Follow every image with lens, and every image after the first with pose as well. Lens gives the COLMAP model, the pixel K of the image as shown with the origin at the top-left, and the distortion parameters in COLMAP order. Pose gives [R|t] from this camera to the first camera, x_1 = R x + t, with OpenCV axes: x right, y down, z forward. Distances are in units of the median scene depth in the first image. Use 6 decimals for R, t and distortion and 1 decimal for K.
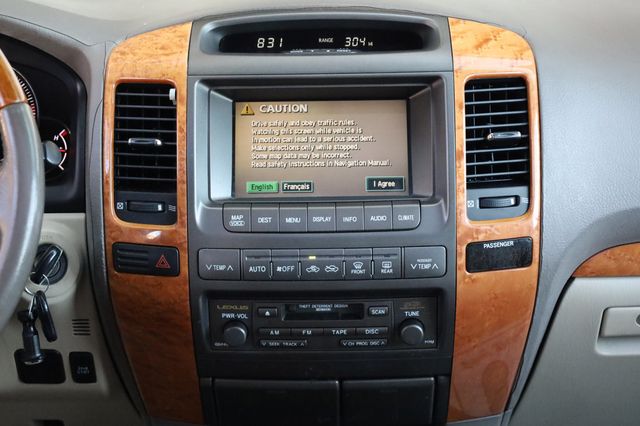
lens RADIAL K [[1379.3, 0, 322.5], [0, 1379.3, 212.0], [0, 0, 1]] dist [-0.003286, 0.000000]
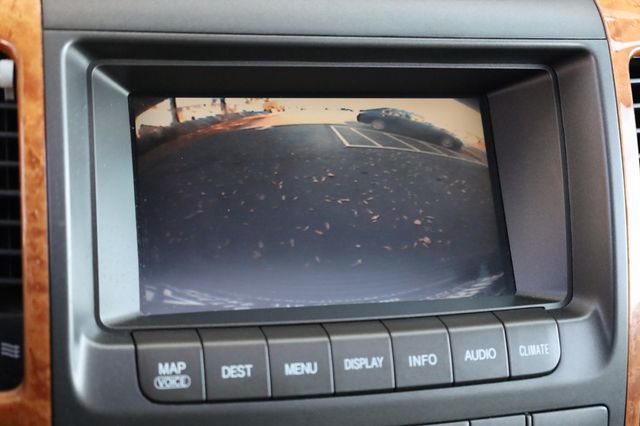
lens RADIAL K [[1133.4, 0, 316.5], [0, 1133.4, 211.5], [0, 0, 1]] dist [-0.038090, 0.000000]
pose [[0.955904, -0.011228, 0.293464, -0.119630], [0.010073, 0.999934, 0.005447, -0.044867], [-0.293506, -0.002251, 0.955954, 0.648603]]
